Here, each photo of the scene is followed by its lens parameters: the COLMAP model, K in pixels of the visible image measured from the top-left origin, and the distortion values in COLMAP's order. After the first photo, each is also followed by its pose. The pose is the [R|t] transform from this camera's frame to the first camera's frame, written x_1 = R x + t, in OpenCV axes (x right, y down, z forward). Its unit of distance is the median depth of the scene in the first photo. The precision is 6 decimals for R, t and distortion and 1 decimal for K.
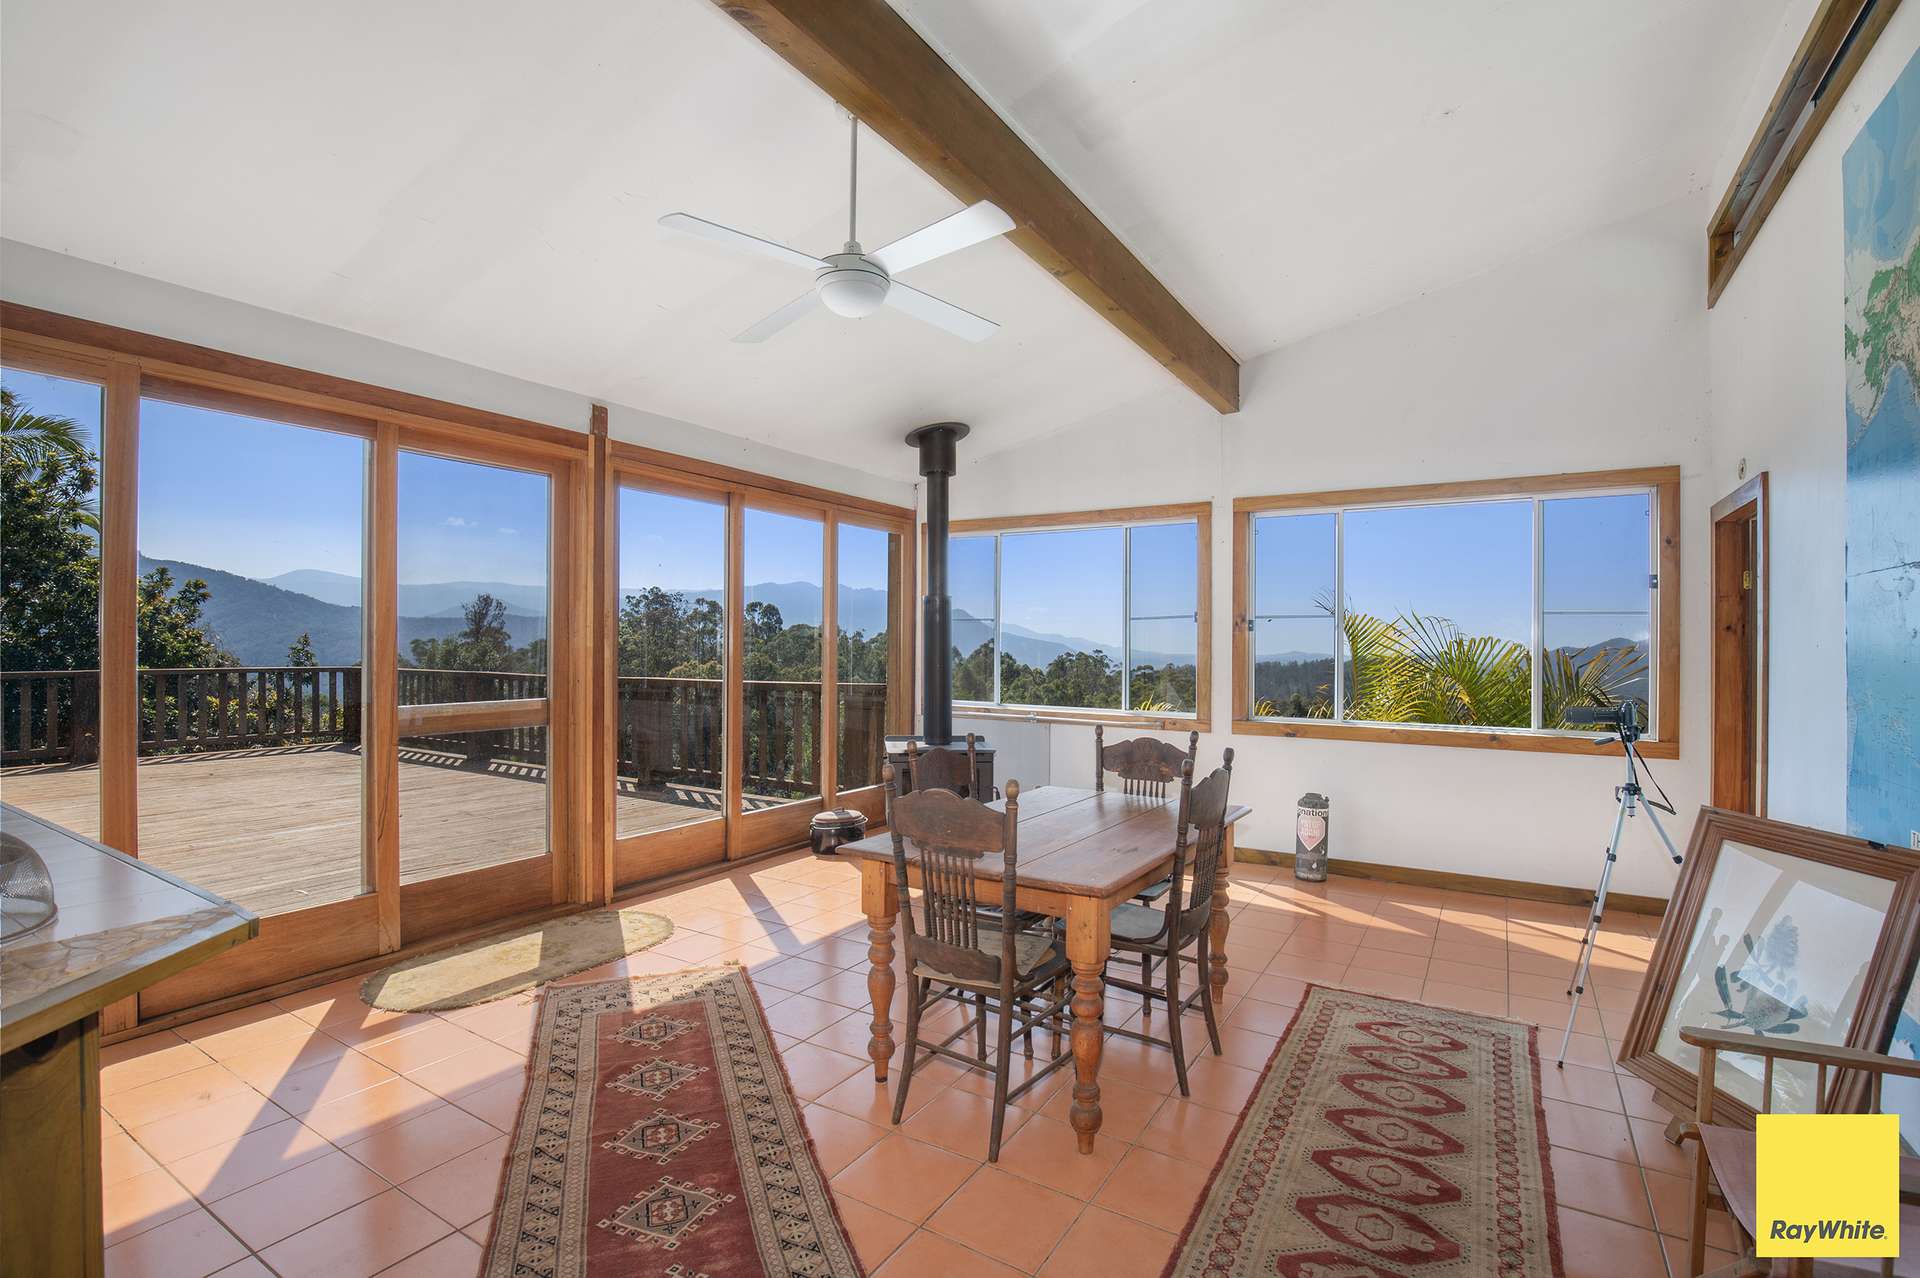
lens RADIAL K [[880.6, 0, 963.1], [0, 880.6, 651.4], [0, 0, 1]] dist [-0.014336, 0.000574]
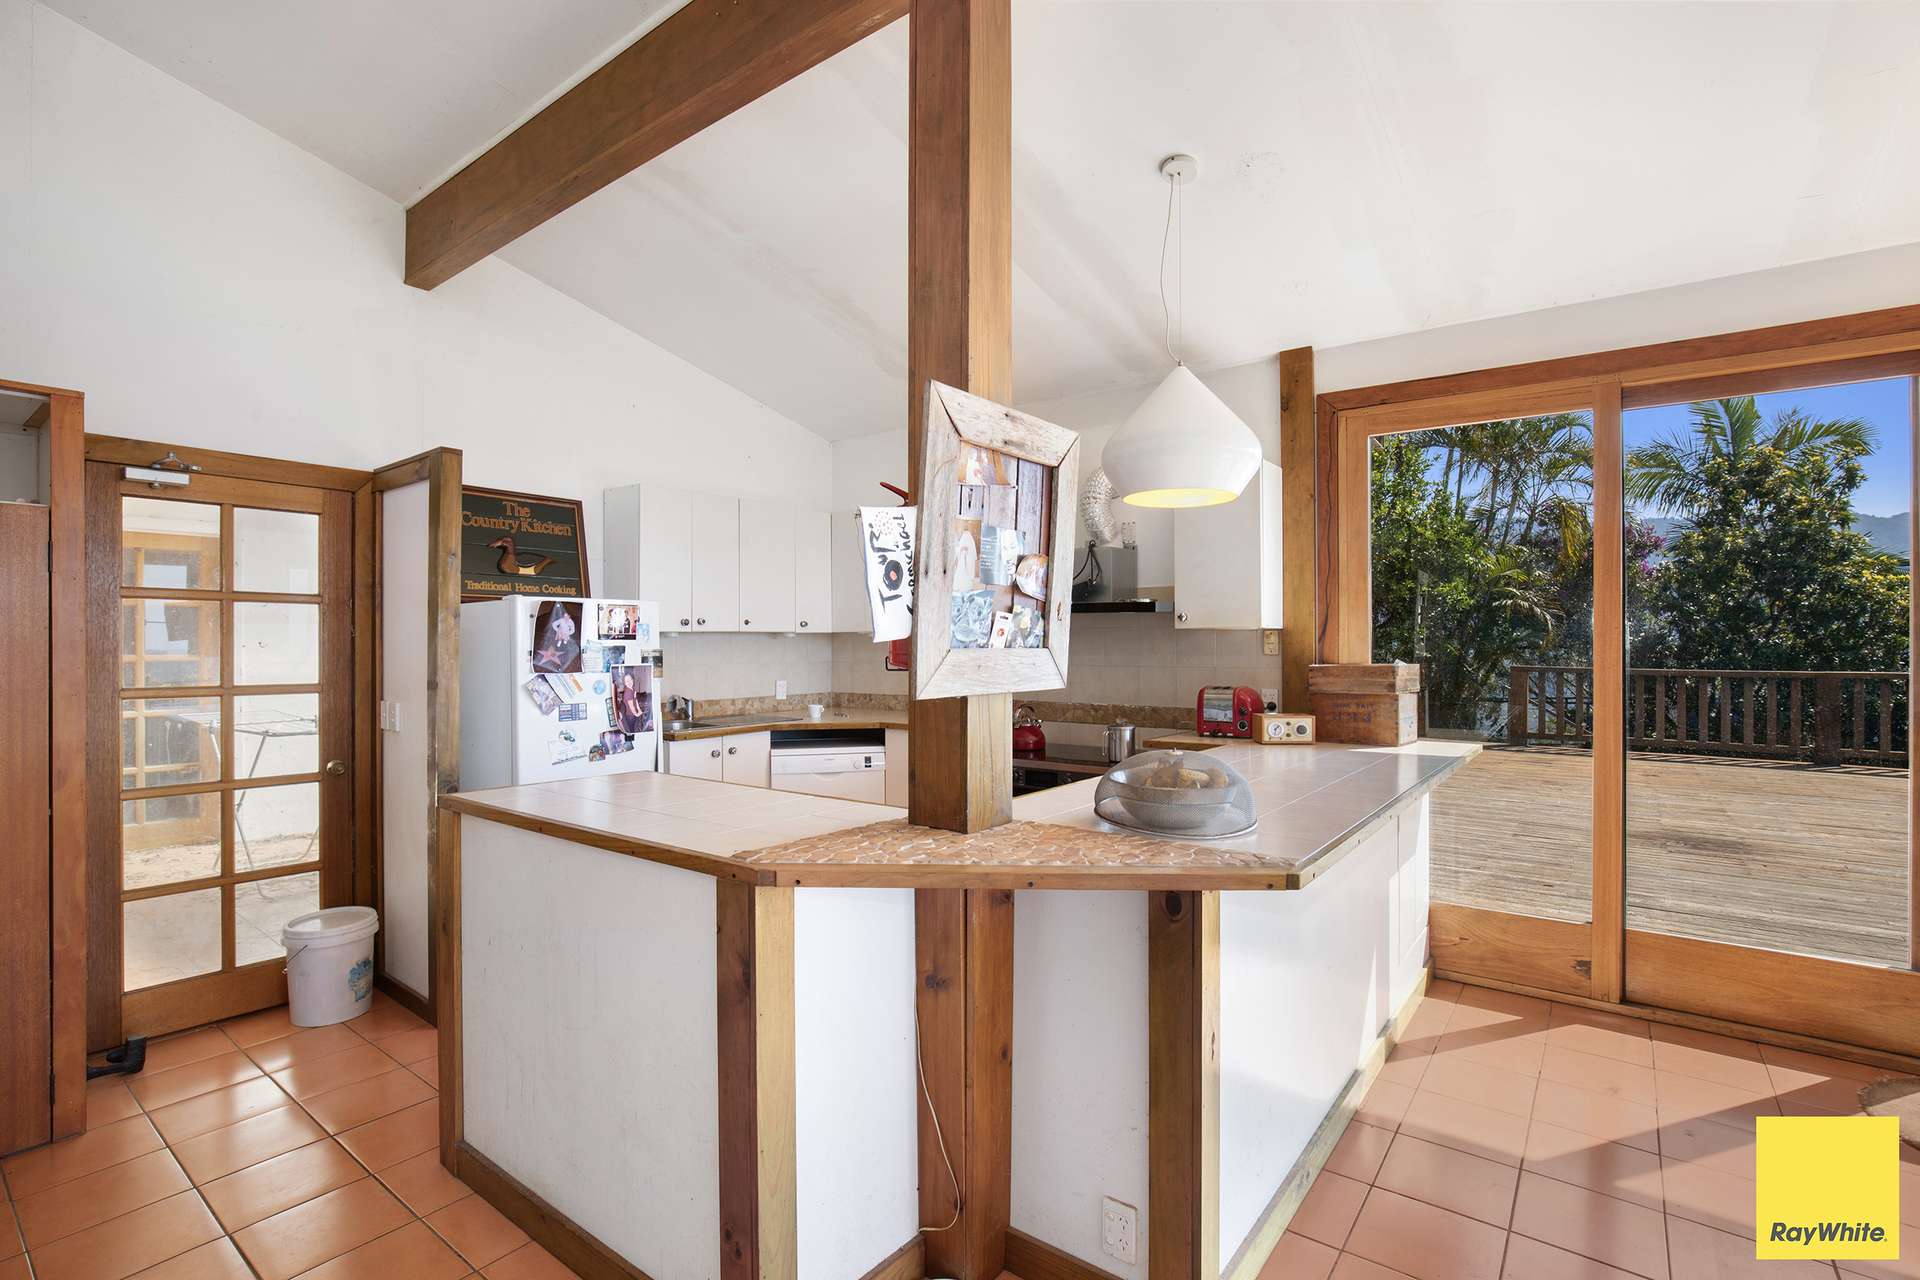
lens RADIAL K [[880.6, 0, 966.1], [0, 880.6, 636.8], [0, 0, 1]] dist [-0.014336, 0.000574]
pose [[-0.084967, -0.016947, -0.996240, 0.051780], [-0.000886, 0.999856, -0.016933, 0.000236], [0.996383, -0.000556, -0.084969, 0.086218]]
